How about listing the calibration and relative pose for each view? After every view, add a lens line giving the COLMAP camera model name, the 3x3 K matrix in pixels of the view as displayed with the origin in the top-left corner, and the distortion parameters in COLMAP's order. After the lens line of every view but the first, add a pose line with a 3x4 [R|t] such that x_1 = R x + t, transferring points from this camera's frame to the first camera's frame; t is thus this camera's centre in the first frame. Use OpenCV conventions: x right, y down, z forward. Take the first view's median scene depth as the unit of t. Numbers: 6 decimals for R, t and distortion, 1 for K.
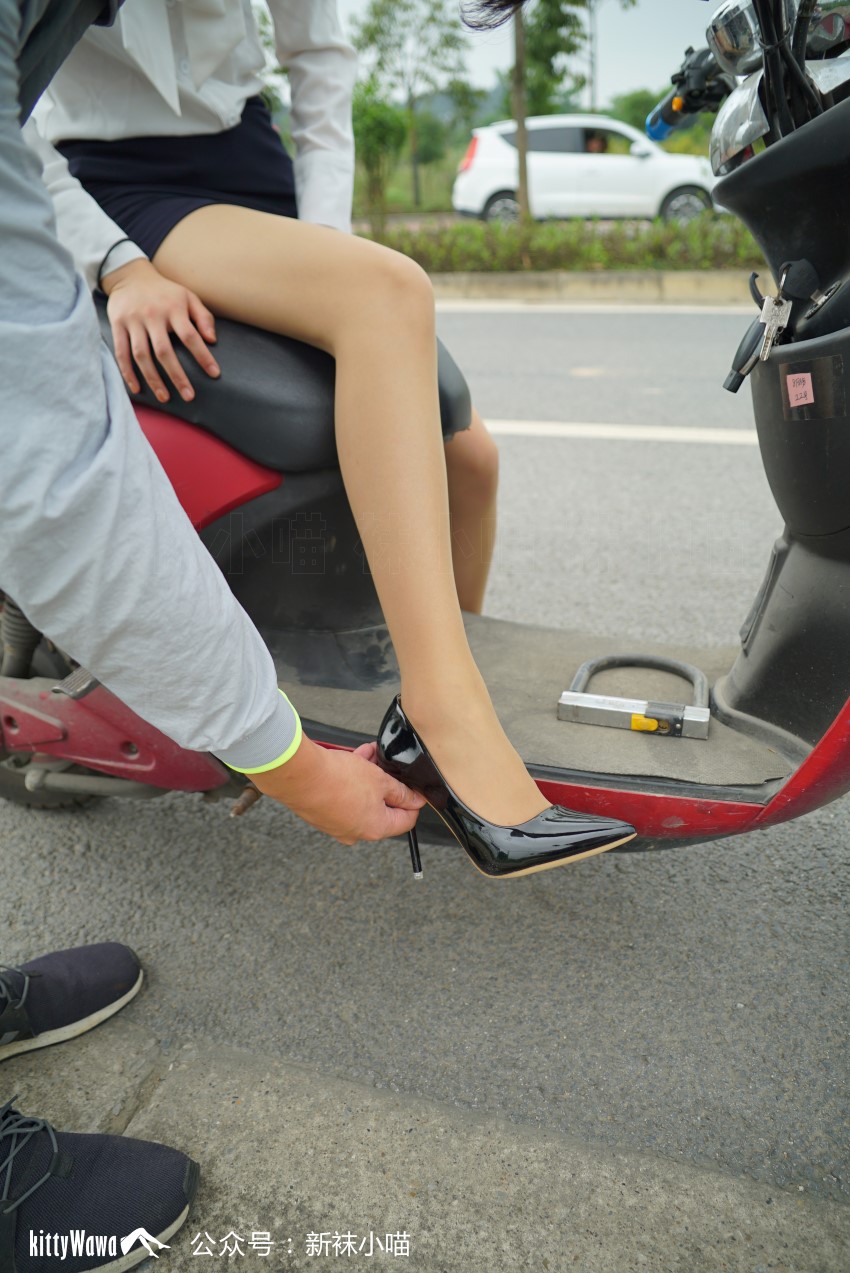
lens RADIAL K [[852.0, 0, 424.9], [0, 852.0, 632.8], [0, 0, 1]] dist [-0.043884, 0.030148]
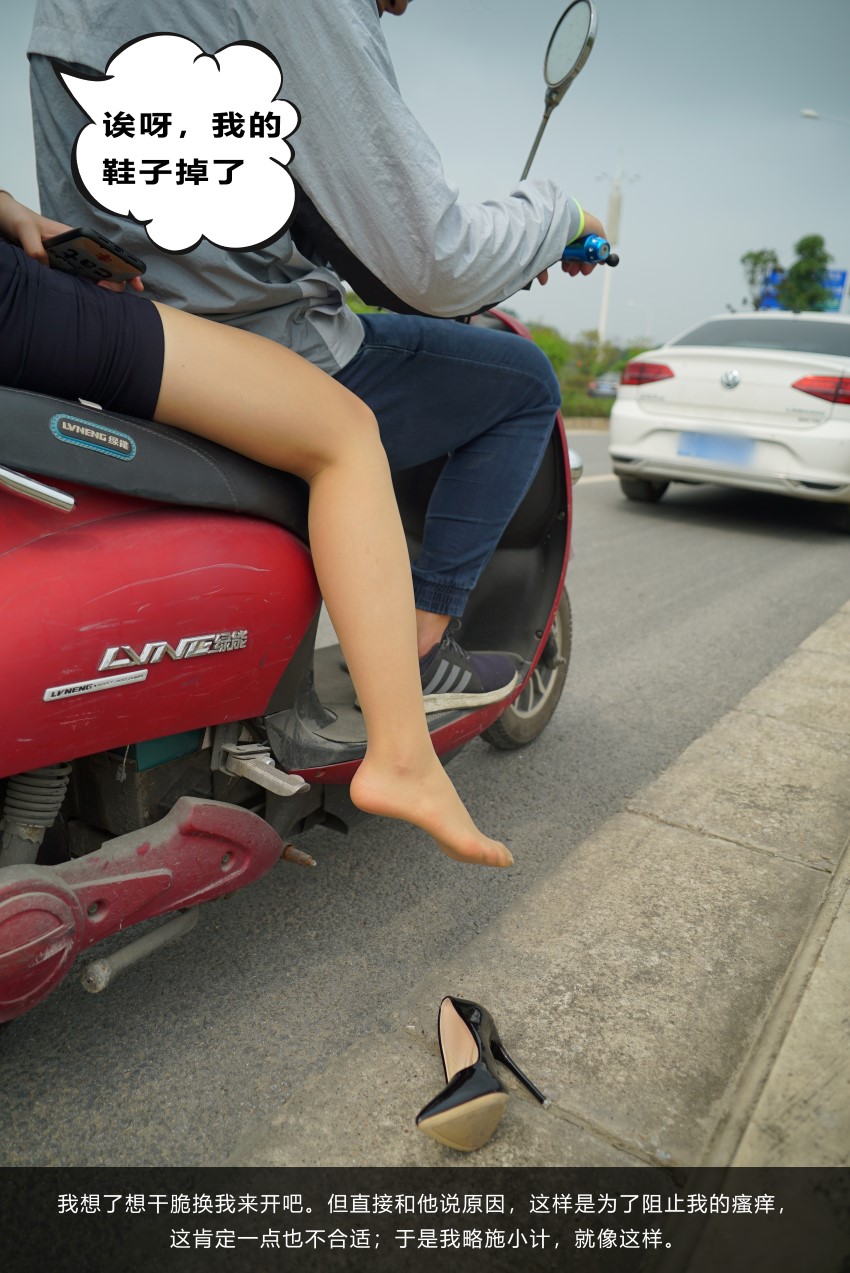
lens RADIAL K [[886.5, 0, 416.9], [0, 886.5, 641.5], [0, 0, 1]] dist [-0.033917, 0.053022]
pose [[0.316893, -0.216268, 0.923476, -1.264003], [0.352150, 0.930886, 0.097162, -0.085342], [-0.880664, 0.294412, 0.371150, 0.381107]]
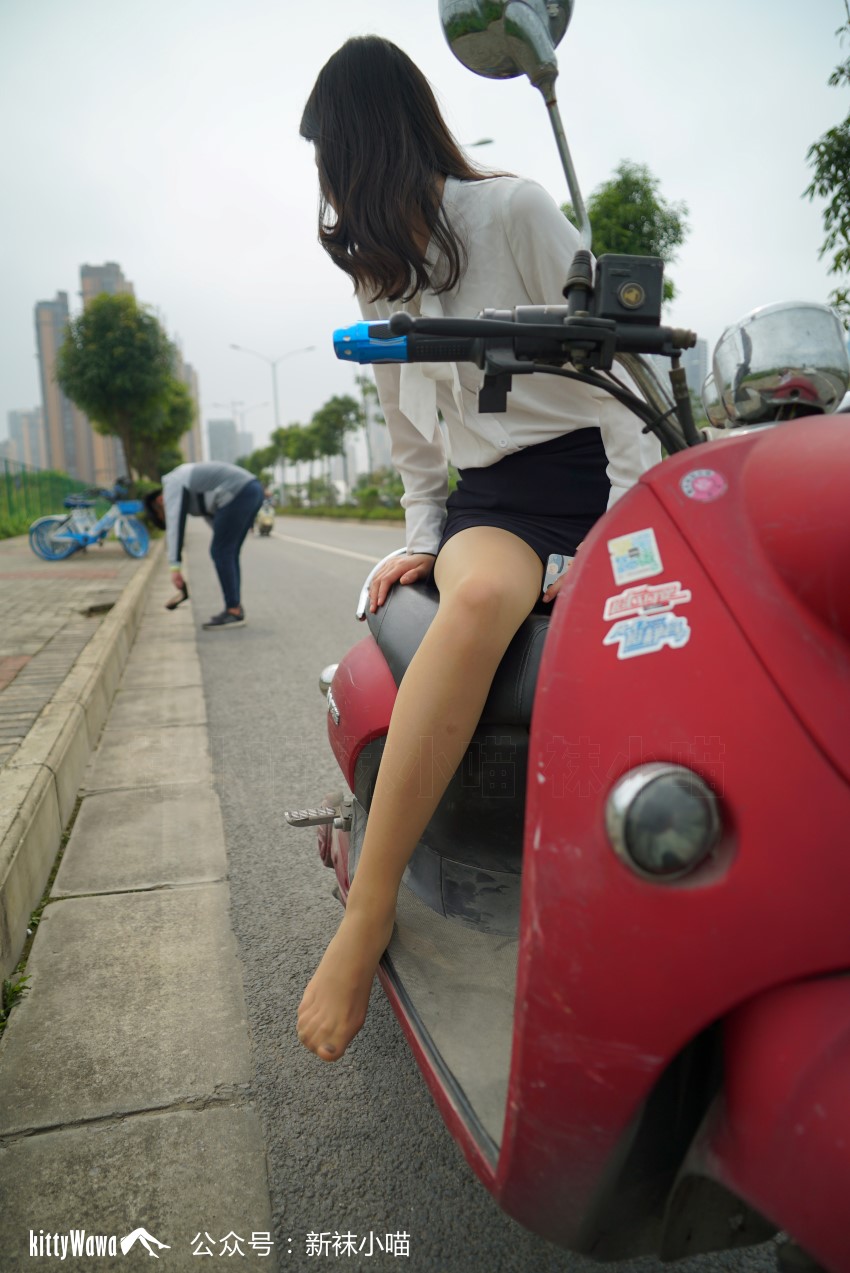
lens RADIAL K [[848.8, 0, 426.4], [0, 848.8, 637.2], [0, 0, 1]] dist [-0.044057, 0.032062]
pose [[0.532228, 0.150968, -0.833032, 0.860270], [-0.373385, 0.924961, -0.070930, -0.200778], [0.759814, 0.348792, 0.548660, 0.221903]]
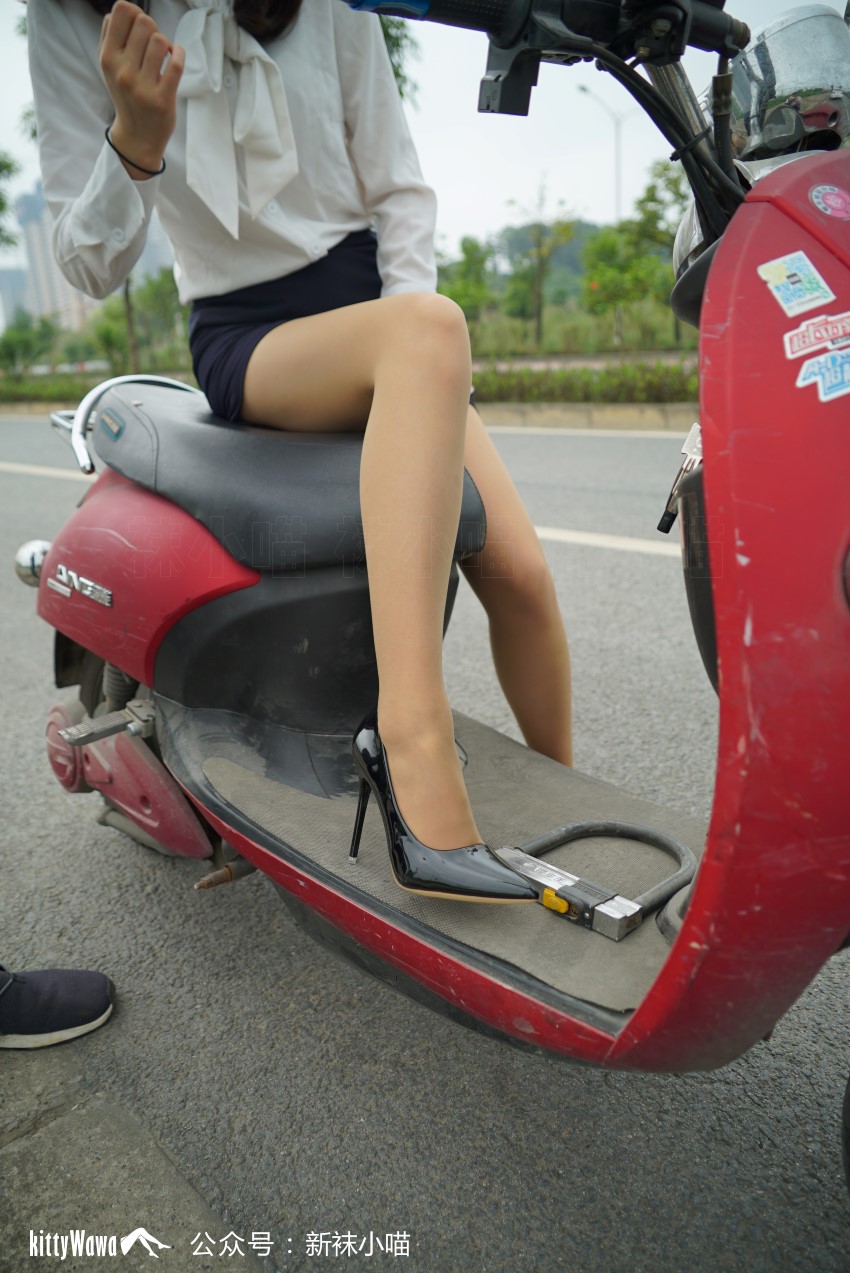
lens RADIAL K [[852.0, 0, 424.9], [0, 852.0, 632.8], [0, 0, 1]] dist [-0.043884, 0.030148]
pose [[0.892130, 0.133267, -0.431676, 0.454042], [-0.189454, 0.977786, -0.089678, -0.054013], [0.410136, 0.161787, 0.897560, 0.133502]]
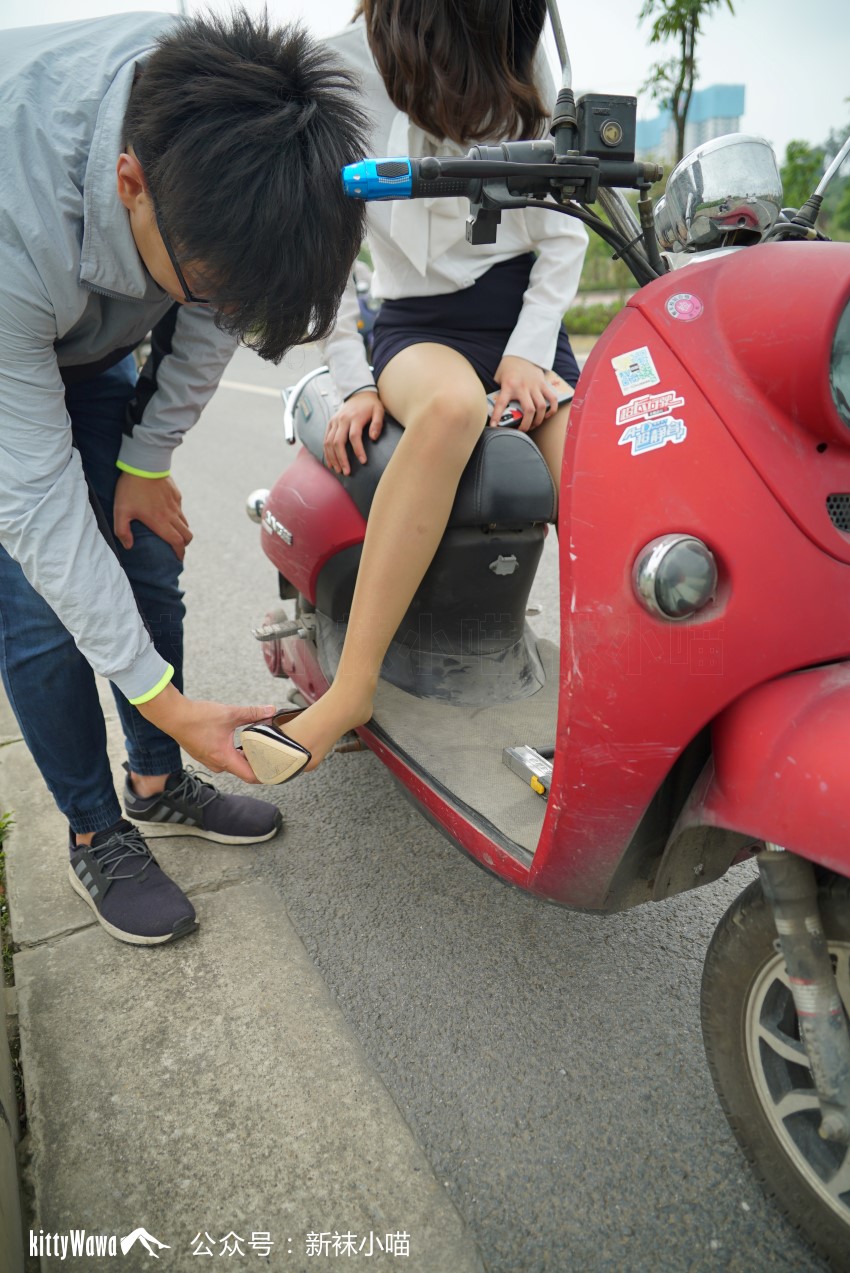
lens RADIAL K [[849.2, 0, 423.7], [0, 849.2, 631.3], [0, 0, 1]] dist [-0.042824, 0.030264]
pose [[0.693524, 0.248409, -0.676253, 0.856728], [-0.279360, 0.957957, 0.065393, -0.126182], [0.664065, 0.143566, 0.733762, 0.000168]]
